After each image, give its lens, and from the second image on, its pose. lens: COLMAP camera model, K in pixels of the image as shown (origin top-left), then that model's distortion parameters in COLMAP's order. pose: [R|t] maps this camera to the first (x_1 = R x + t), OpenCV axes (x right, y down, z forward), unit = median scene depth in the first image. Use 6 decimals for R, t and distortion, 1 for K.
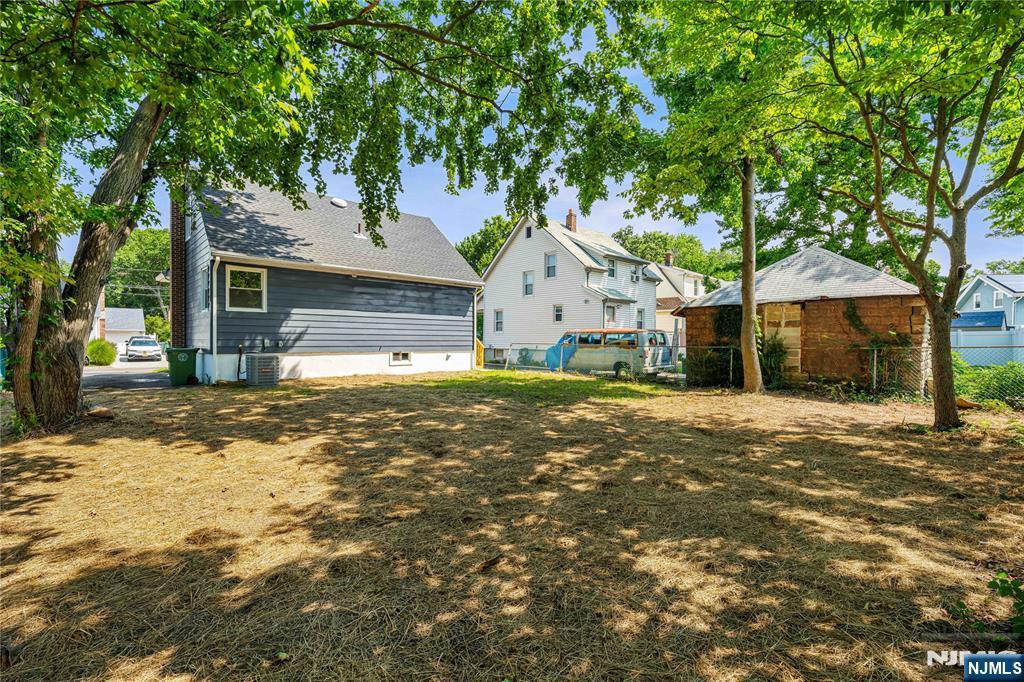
lens RADIAL K [[438.2, 0, 512.0], [0, 438.2, 341.0], [0, 0, 1]] dist [0.000296, 0.000015]
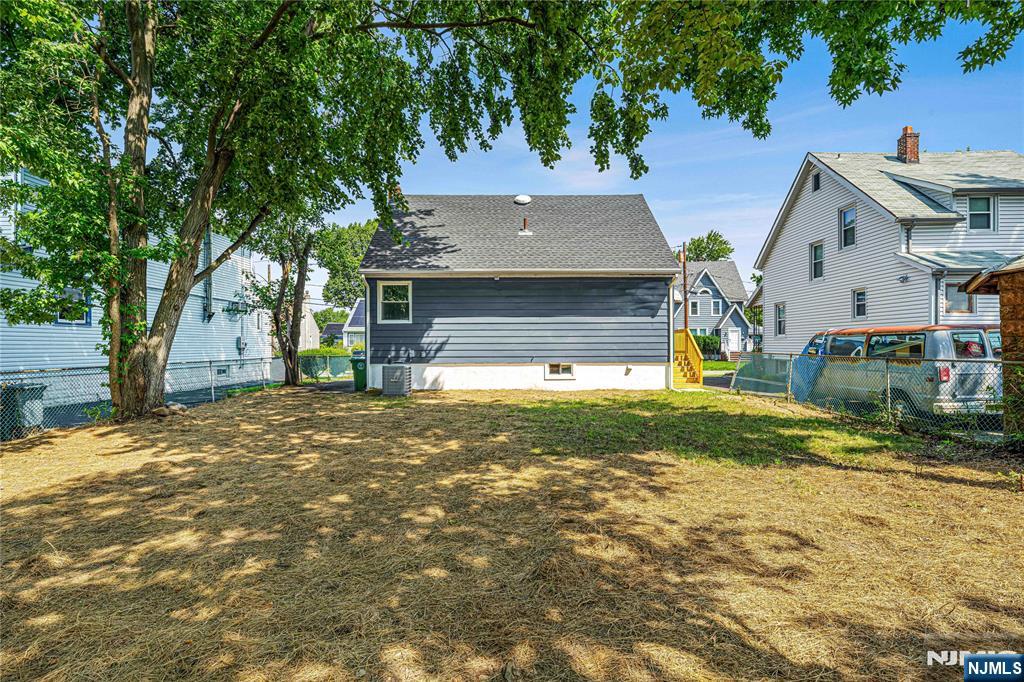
lens RADIAL K [[489.8, 0, 512.0], [0, 489.8, 341.0], [0, 0, 1]] dist [0.000487, 0.000352]
pose [[0.743186, -0.016988, -0.668869, 0.333728], [0.007238, 0.999823, -0.017351, -0.002659], [0.669046, 0.008053, 0.743177, 0.276633]]
